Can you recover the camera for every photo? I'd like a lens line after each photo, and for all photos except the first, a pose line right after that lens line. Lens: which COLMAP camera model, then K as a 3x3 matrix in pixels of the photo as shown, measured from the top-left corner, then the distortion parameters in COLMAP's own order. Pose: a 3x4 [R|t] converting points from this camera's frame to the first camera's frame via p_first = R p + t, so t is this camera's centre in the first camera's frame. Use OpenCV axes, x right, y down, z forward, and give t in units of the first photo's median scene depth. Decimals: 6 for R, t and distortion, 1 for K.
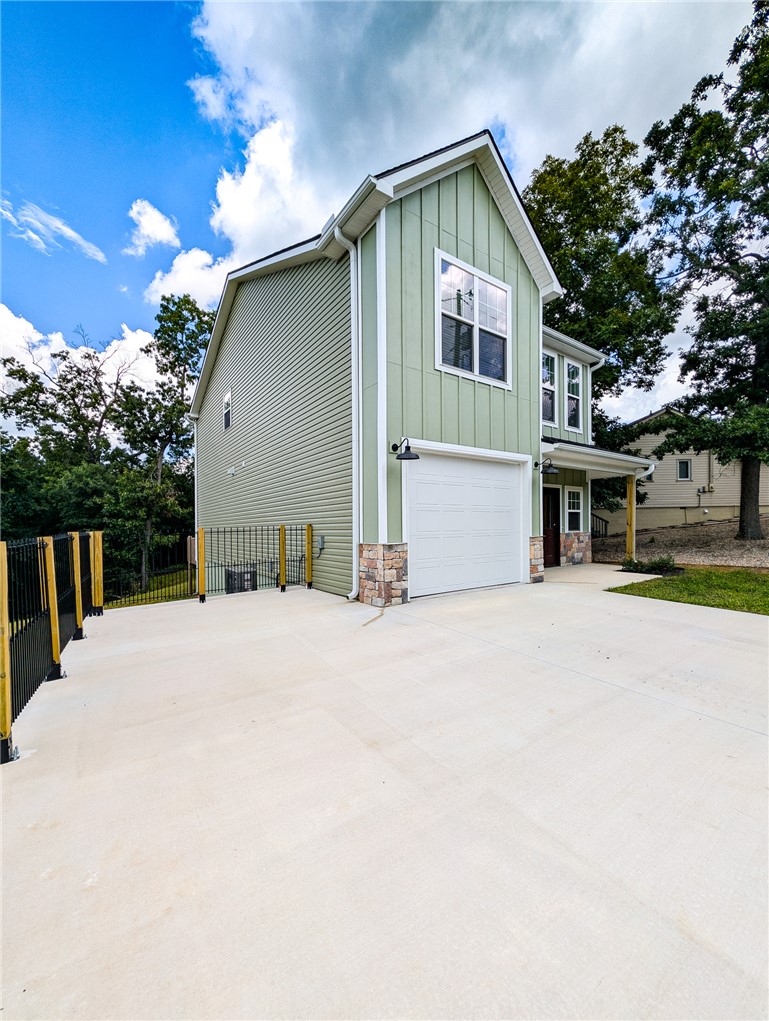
lens RADIAL K [[401.7, 0, 384.5], [0, 401.7, 510.5], [0, 0, 1]] dist [0.001754, 0.000103]
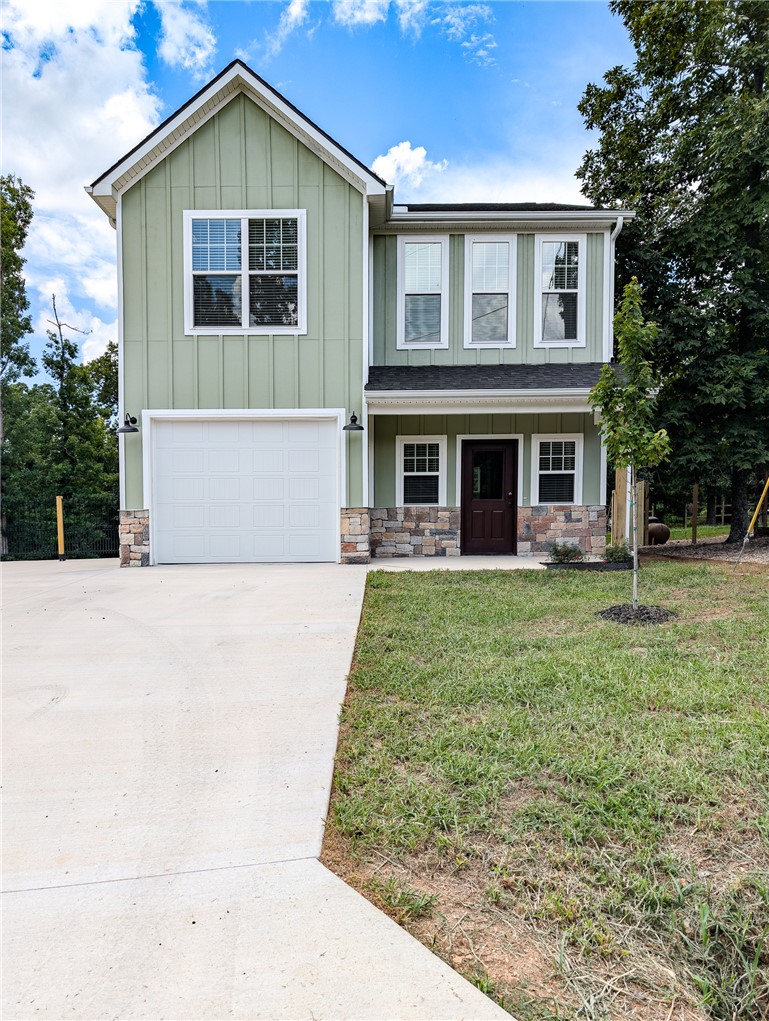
lens RADIAL K [[808.5, 0, 384.5], [0, 808.5, 510.5], [0, 0, 1]] dist [0.009500, 0.000062]
pose [[0.827236, 0.013735, -0.561686, 1.351880], [0.017526, 0.998584, 0.050230, -0.010821], [0.561581, -0.051396, 0.825824, -0.314408]]
